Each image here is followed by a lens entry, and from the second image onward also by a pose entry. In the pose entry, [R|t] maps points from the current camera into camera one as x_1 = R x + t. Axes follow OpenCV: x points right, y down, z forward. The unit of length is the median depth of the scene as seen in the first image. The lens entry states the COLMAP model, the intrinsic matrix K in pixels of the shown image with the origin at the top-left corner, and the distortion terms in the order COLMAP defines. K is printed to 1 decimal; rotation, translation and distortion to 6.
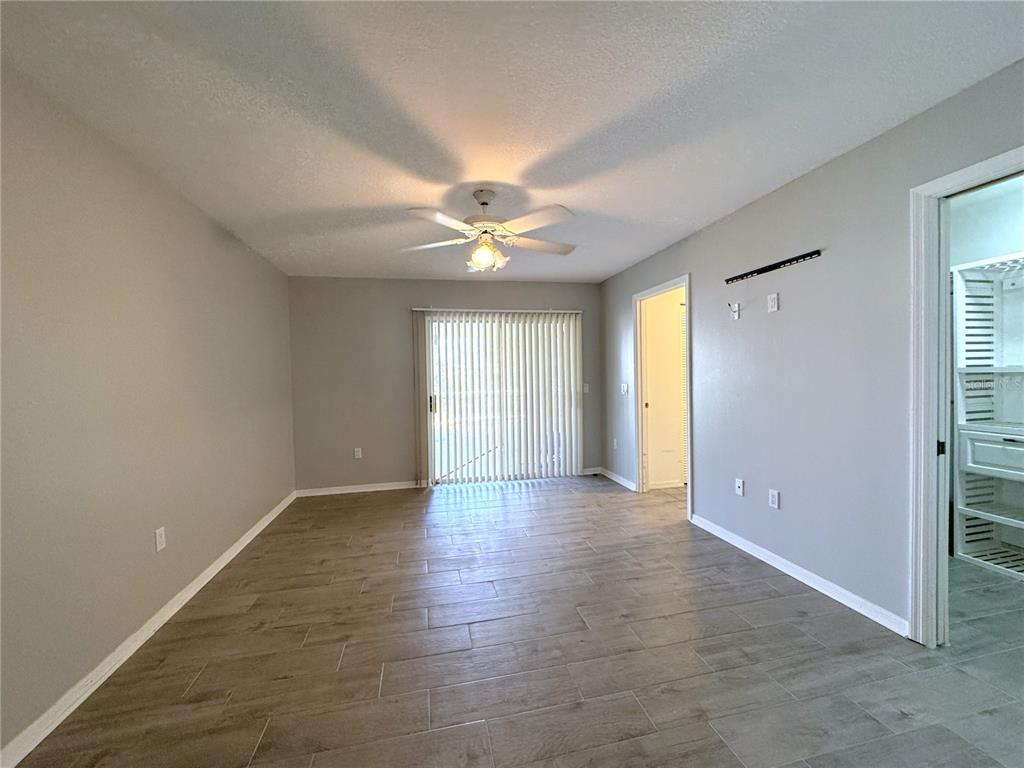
lens RADIAL K [[405.0, 0, 505.4], [0, 405.0, 384.4], [0, 0, 1]] dist [-0.008029, 0.000456]
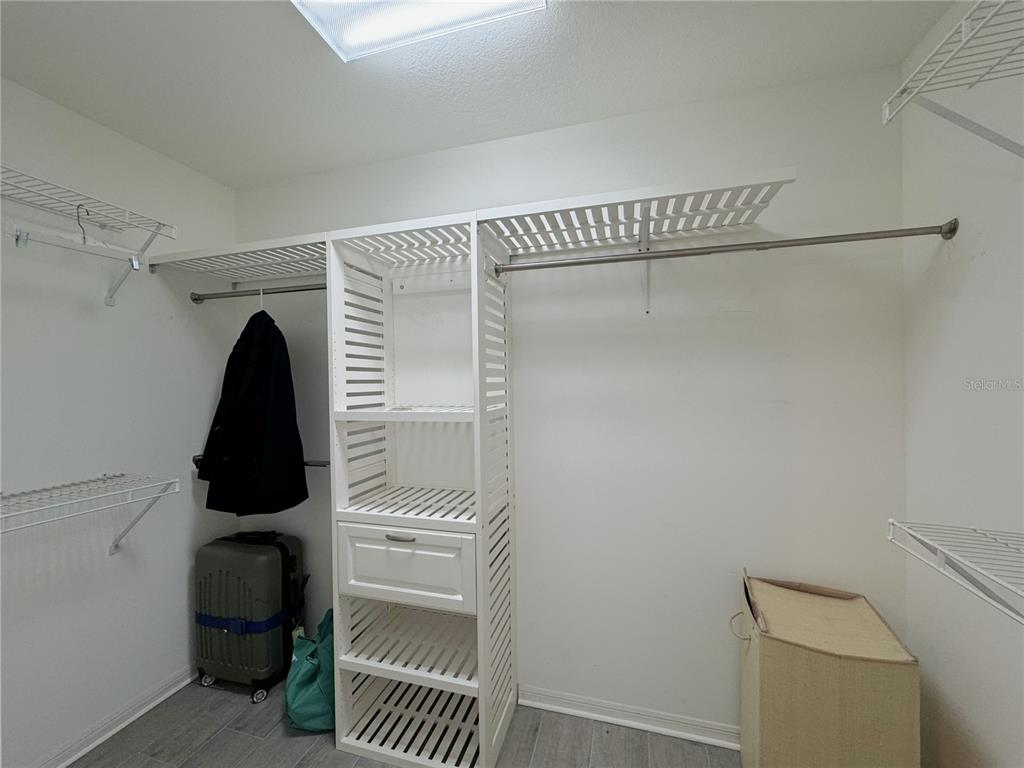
lens RADIAL K [[405.0, 0, 511.1], [0, 405.0, 385.0], [0, 0, 1]] dist [-0.008029, 0.000456]
pose [[0.471138, 0.012207, 0.881975, 0.737315], [0.027077, 0.999233, -0.028295, -0.055448], [-0.881644, 0.037212, 0.470446, 0.506502]]
